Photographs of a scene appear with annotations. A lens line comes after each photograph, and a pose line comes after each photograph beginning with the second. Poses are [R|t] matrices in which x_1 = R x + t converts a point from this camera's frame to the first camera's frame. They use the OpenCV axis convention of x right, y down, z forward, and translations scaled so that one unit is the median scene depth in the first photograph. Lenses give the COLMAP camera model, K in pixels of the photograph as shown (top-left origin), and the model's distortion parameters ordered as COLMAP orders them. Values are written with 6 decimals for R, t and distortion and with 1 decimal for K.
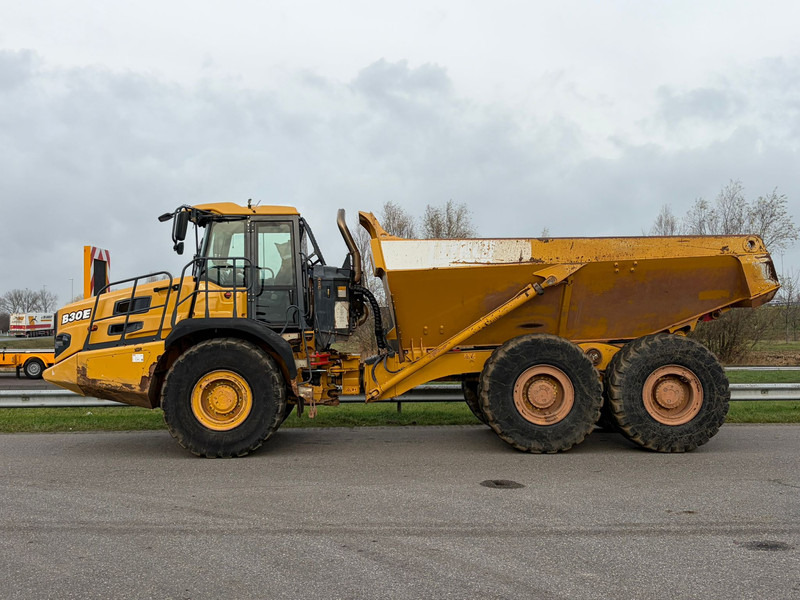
lens RADIAL K [[964.5, 0, 398.4], [0, 964.5, 307.8], [0, 0, 1]] dist [0.057624, 0.000000]
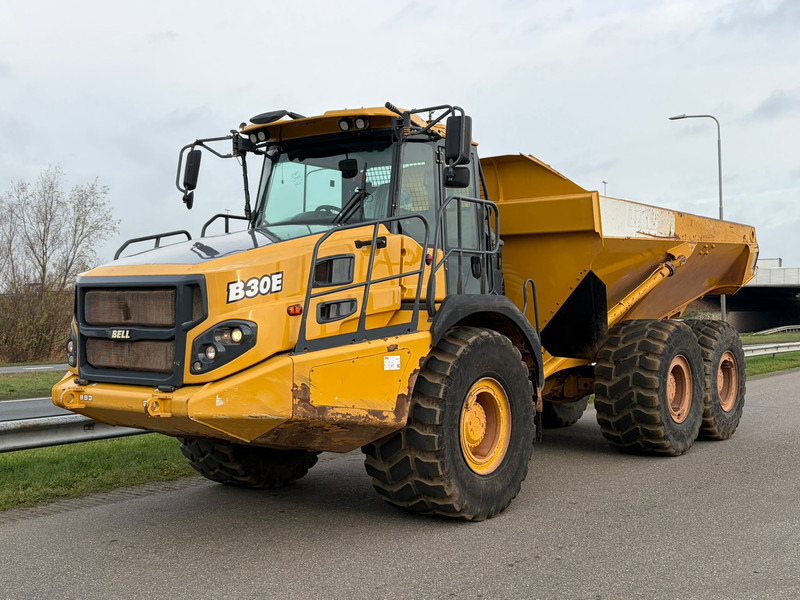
lens RADIAL K [[964.5, 0, 397.9], [0, 964.5, 295.7], [0, 0, 1]] dist [0.057624, 0.000000]
pose [[0.621650, 0.018203, 0.783084, -0.705158], [-0.010675, 0.999834, -0.014767, 0.020834], [-0.783223, 0.000820, 0.621741, 0.646838]]
